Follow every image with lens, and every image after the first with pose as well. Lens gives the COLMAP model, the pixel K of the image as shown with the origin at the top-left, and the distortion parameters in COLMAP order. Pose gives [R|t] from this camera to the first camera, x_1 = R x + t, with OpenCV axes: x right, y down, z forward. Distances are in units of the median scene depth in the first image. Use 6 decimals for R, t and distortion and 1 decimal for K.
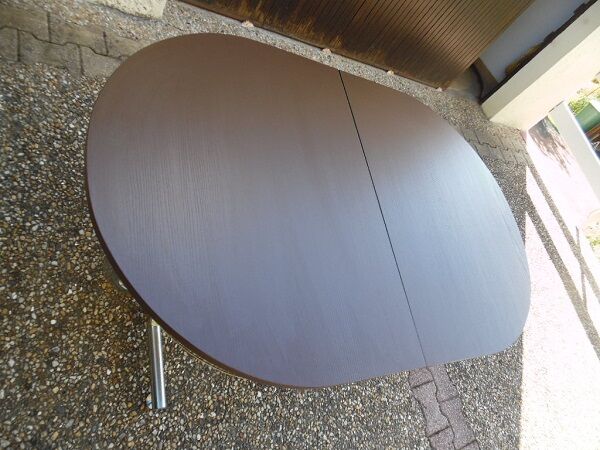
lens RADIAL K [[429.0, 0, 300.0], [0, 429.0, 225.0], [0, 0, 1]] dist [0.028898, -0.013847]
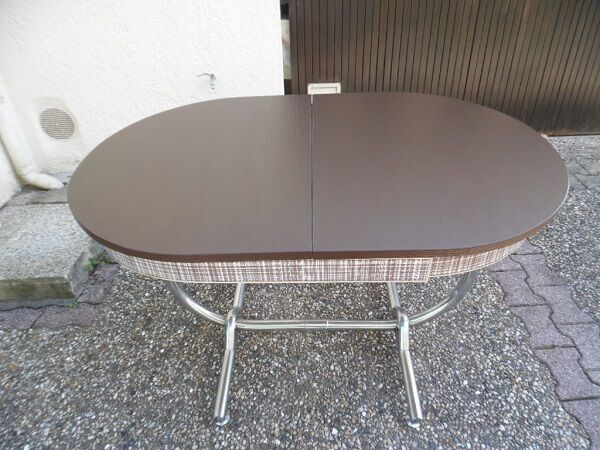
lens RADIAL K [[429.0, 0, 300.0], [0, 429.0, 225.0], [0, 0, 1]] dist [0.028898, -0.013847]
pose [[0.788447, -0.319598, -0.525556, 0.532691], [0.059626, 0.890107, -0.451834, 0.475214], [0.612206, 0.324910, 0.720858, 0.188822]]
